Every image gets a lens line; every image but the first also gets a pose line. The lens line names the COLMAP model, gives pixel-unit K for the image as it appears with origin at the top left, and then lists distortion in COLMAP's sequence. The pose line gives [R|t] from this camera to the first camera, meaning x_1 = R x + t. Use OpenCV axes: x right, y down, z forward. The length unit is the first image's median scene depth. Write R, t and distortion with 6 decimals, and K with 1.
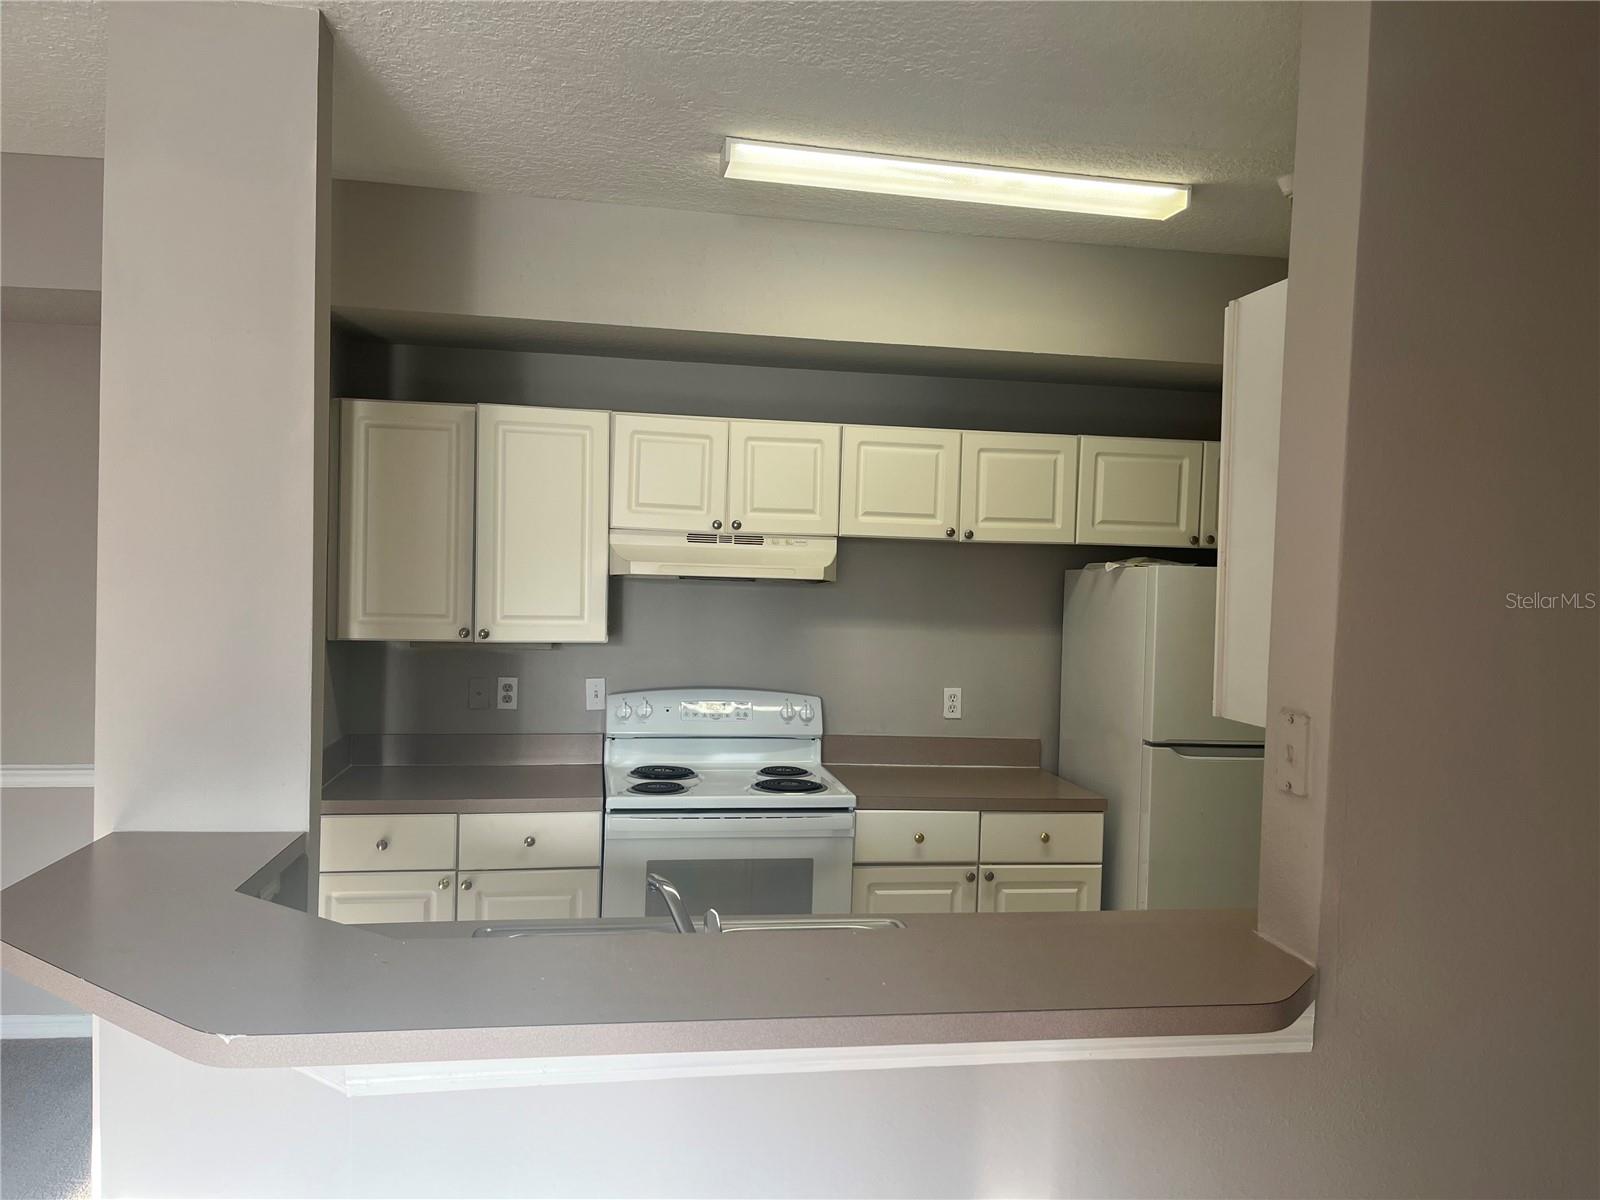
lens RADIAL K [[1216.9, 0, 804.2], [0, 1216.9, 601.3], [0, 0, 1]] dist [0.032151, -0.002620]
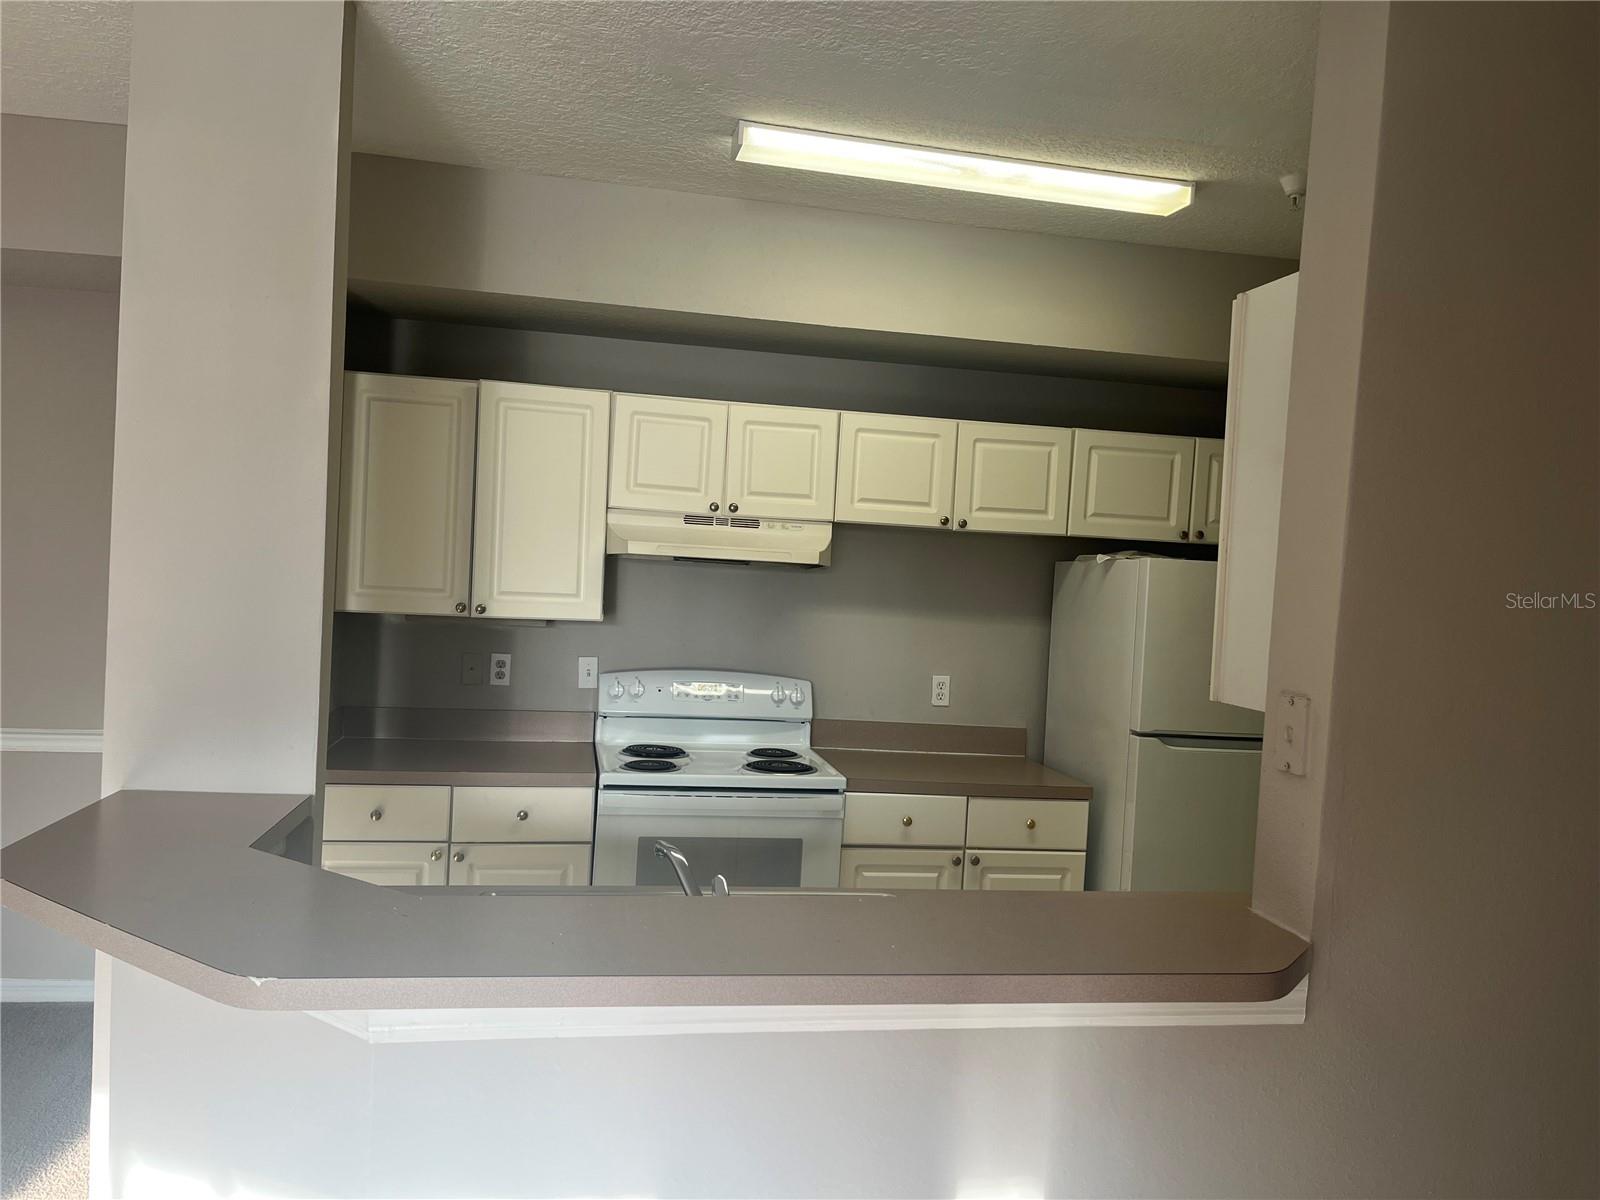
lens RADIAL K [[1216.9, 0, 795.7], [0, 1216.9, 600.7], [0, 0, 1]] dist [0.032151, -0.002620]
pose [[0.999608, 0.025013, 0.012546, -0.016730], [-0.025080, 0.999672, 0.005212, 0.008733], [-0.012411, -0.005524, 0.999908, -0.010474]]
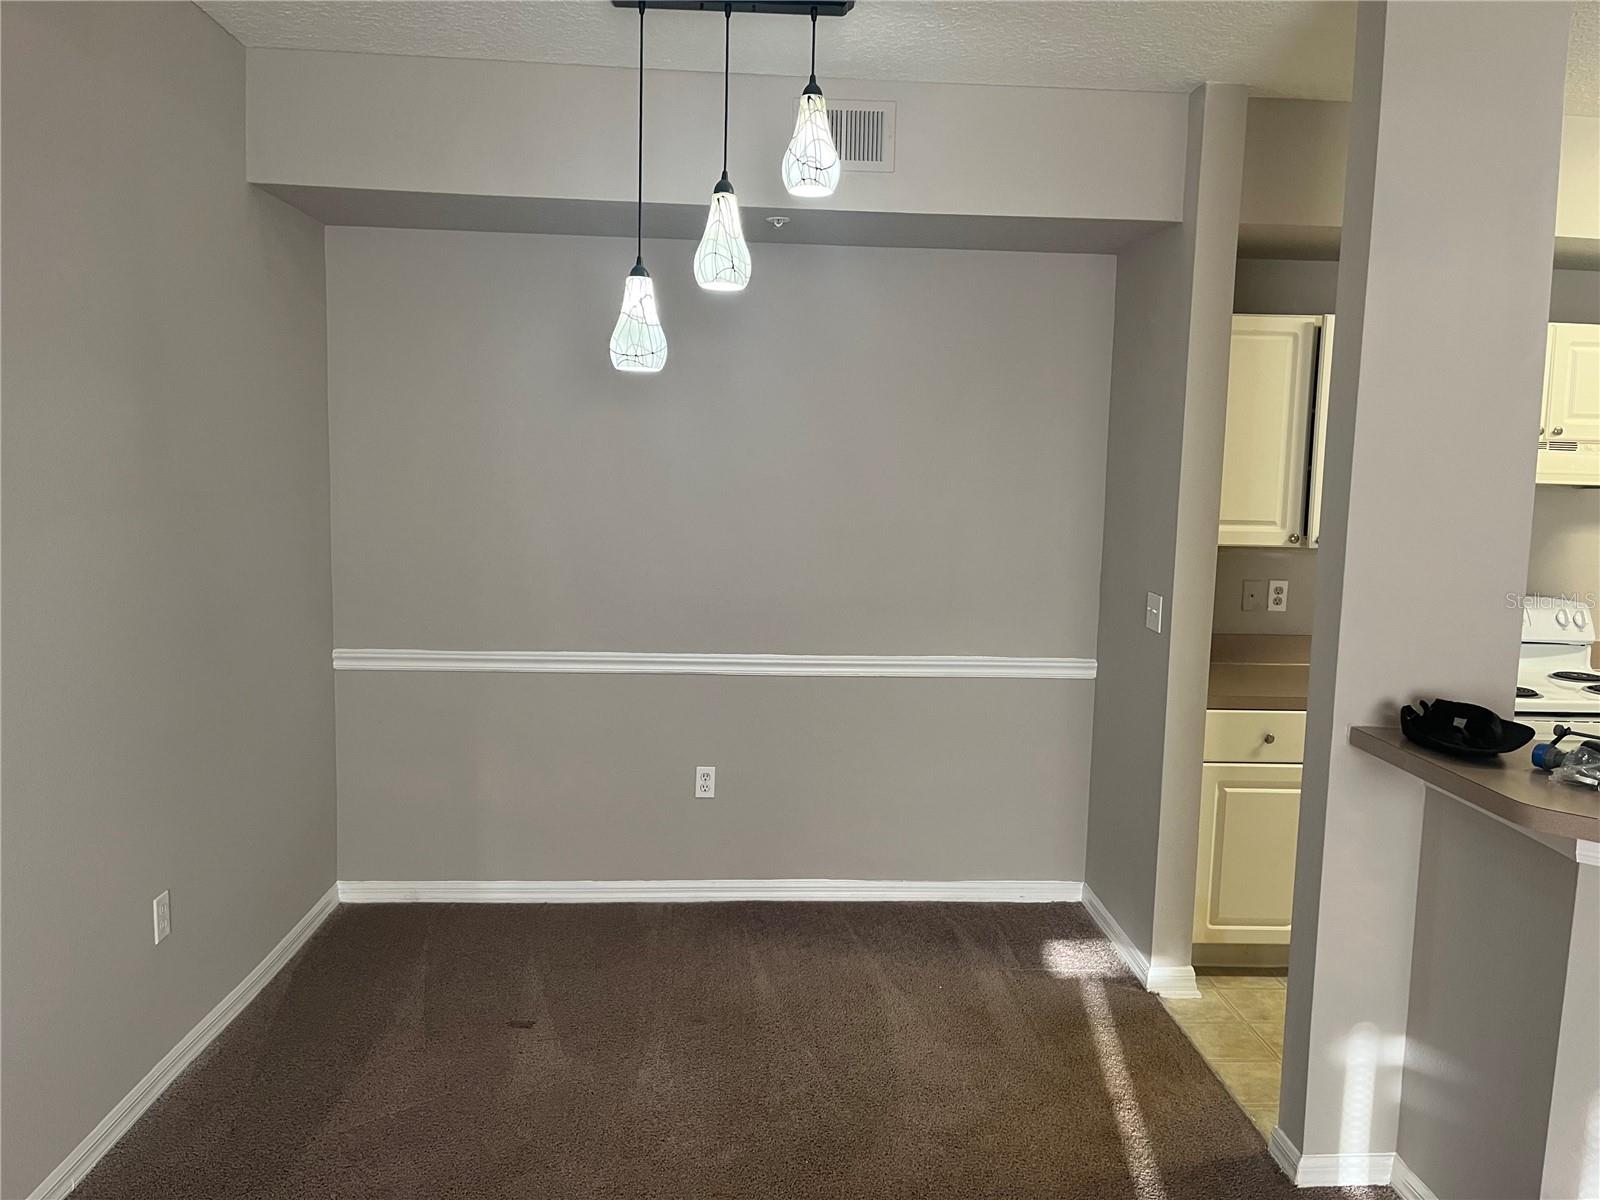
lens RADIAL K [[1216.9, 0, 800.7], [0, 1216.9, 598.4], [0, 0, 1]] dist [0.032151, -0.002620]
pose [[0.991017, 0.013839, -0.133021, -0.608176], [-0.002154, 0.996154, 0.087591, -0.015675], [0.133721, -0.086517, 0.987235, -0.103070]]
